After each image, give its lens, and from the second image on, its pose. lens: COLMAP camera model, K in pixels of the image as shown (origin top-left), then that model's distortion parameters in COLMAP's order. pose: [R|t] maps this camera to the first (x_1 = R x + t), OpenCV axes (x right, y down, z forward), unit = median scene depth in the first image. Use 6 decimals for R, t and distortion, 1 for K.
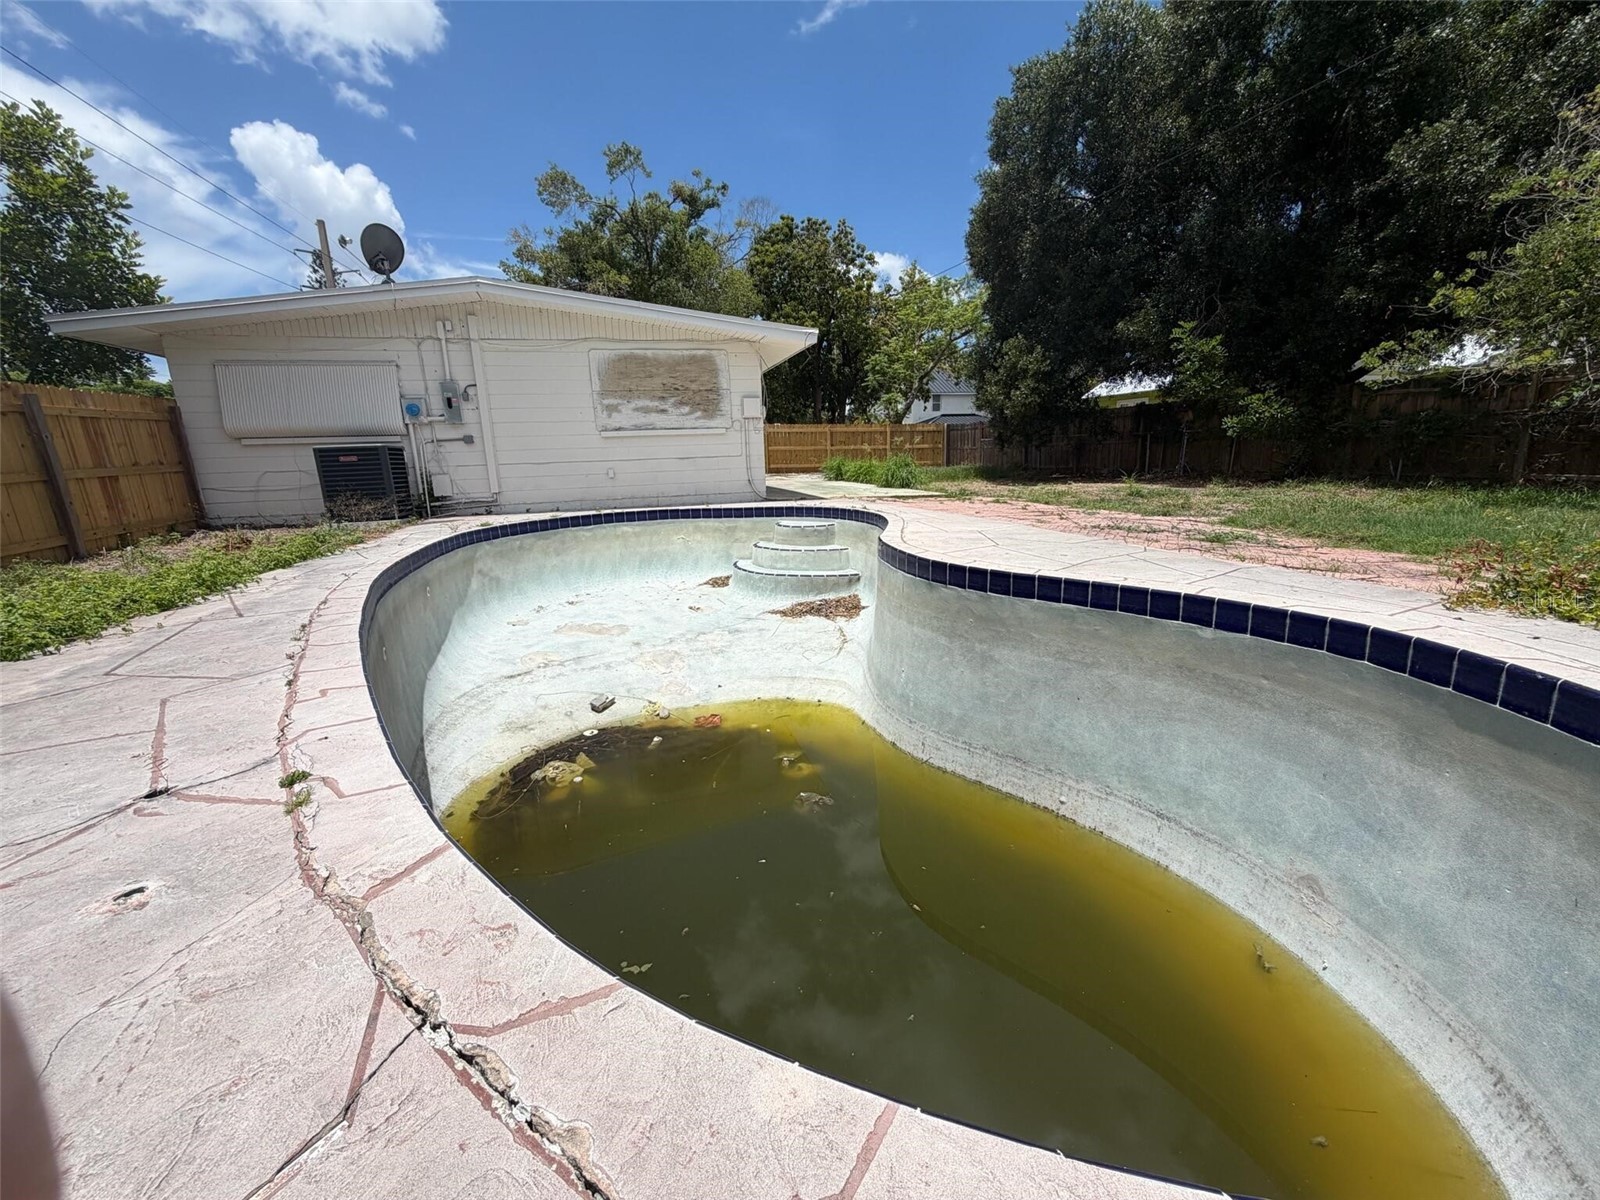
lens RADIAL K [[639.2, 0, 802.9], [0, 639.2, 603.8], [0, 0, 1]] dist [0.000589, 0.000068]
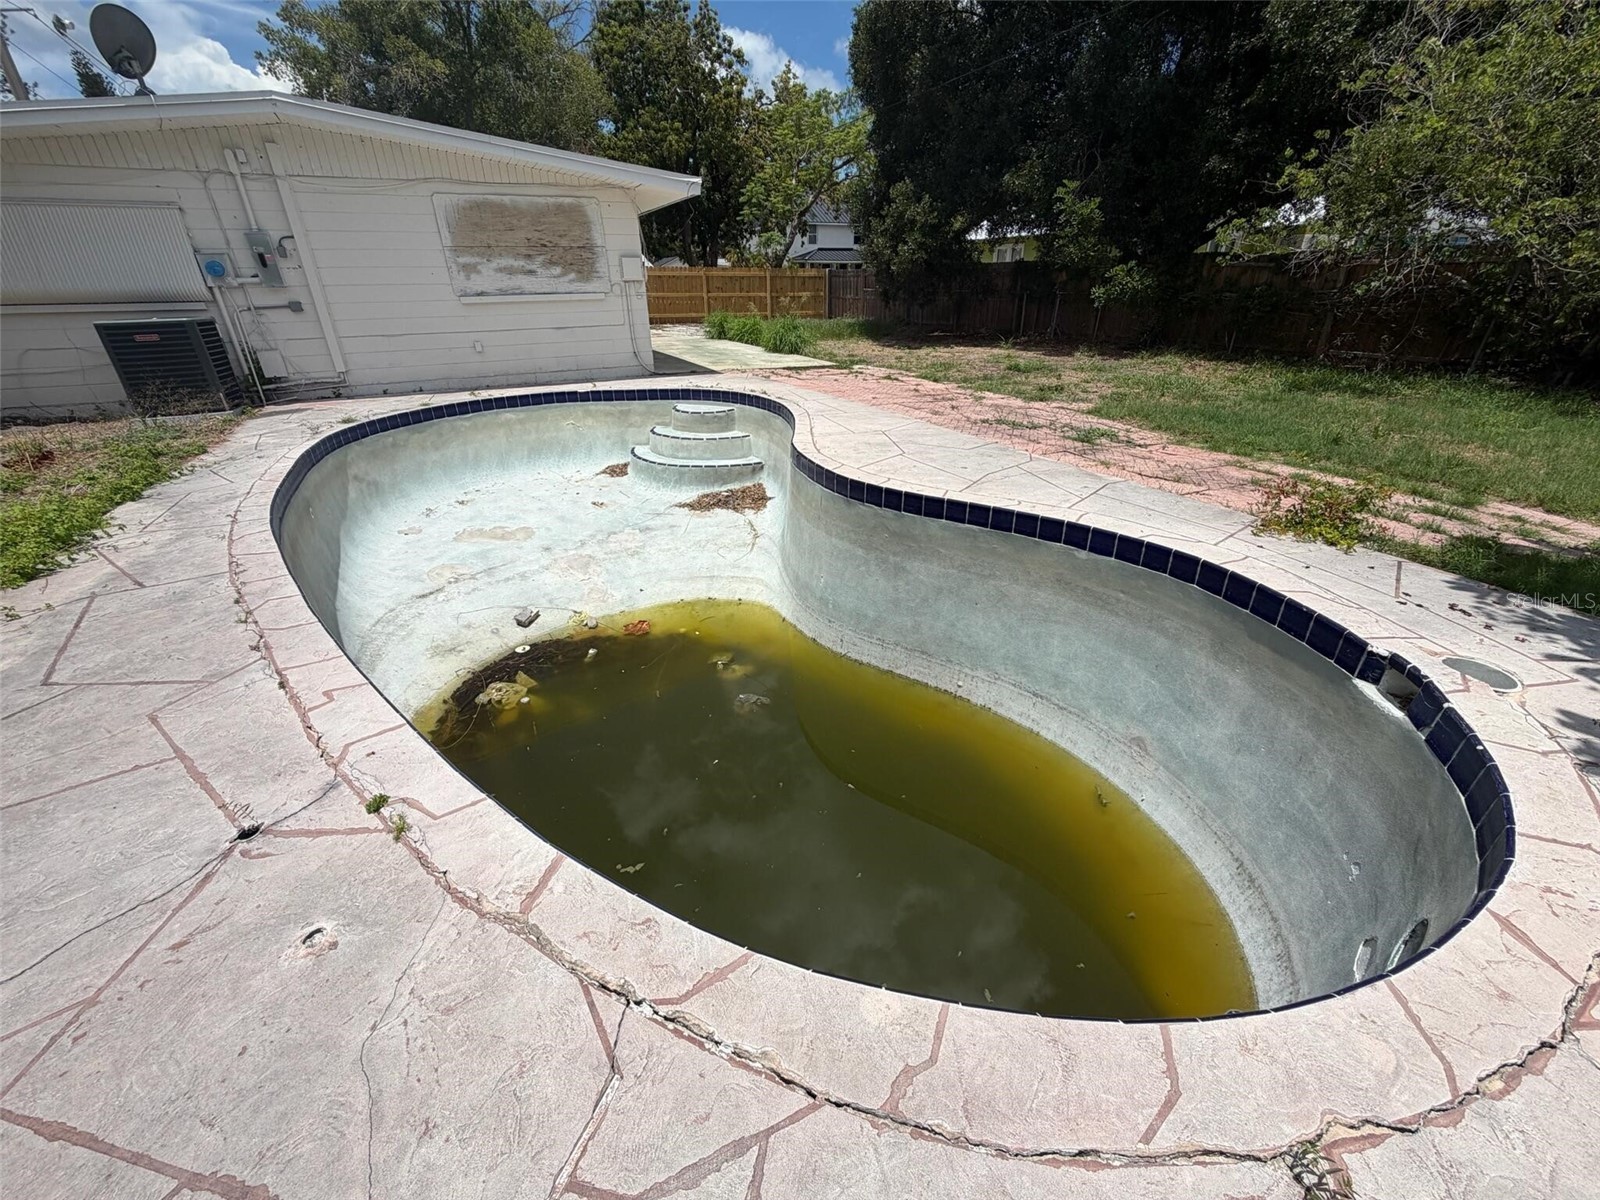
lens RADIAL K [[639.2, 0, 803.0], [0, 639.2, 601.2], [0, 0, 1]] dist [0.000589, 0.000068]
pose [[0.981304, -0.065750, 0.180883, -0.057970], [0.022297, 0.972345, 0.232483, -0.082967], [-0.191167, -0.224103, 0.955632, -0.040232]]
